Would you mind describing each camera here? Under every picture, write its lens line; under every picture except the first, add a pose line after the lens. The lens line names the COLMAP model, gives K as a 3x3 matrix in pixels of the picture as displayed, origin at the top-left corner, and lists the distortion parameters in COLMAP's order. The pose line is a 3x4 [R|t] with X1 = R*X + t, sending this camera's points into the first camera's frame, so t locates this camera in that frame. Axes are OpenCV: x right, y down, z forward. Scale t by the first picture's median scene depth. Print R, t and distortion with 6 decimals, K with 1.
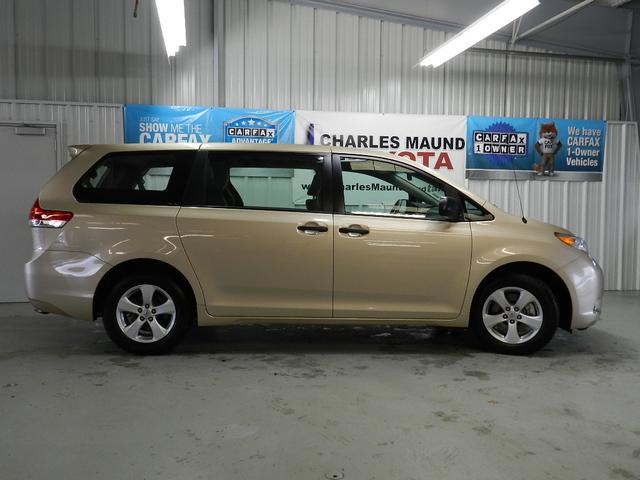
lens RADIAL K [[600.0, 0, 318.8], [0, 600.0, 244.4], [0, 0, 1]] dist [0.023775, 0.000000]
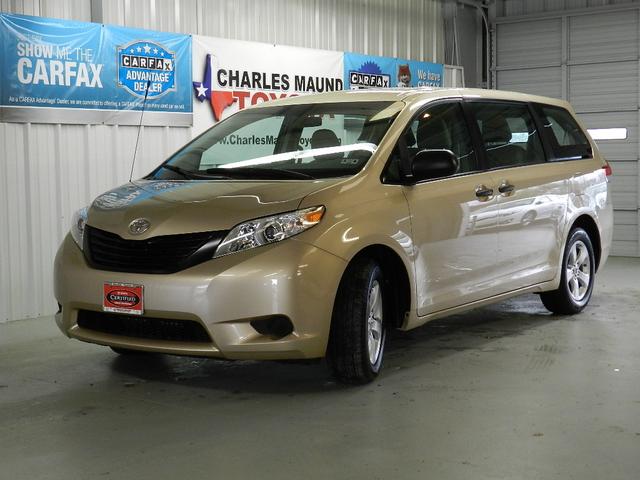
lens RADIAL K [[983.1, 0, 318.9], [0, 983.1, 239.2], [0, 0, 1]] dist [0.001109, 0.000000]
pose [[0.775896, -0.066689, 0.627327, -0.700235], [0.055788, 0.997754, 0.037067, -0.012456], [-0.628390, 0.006237, 0.777874, -0.019275]]
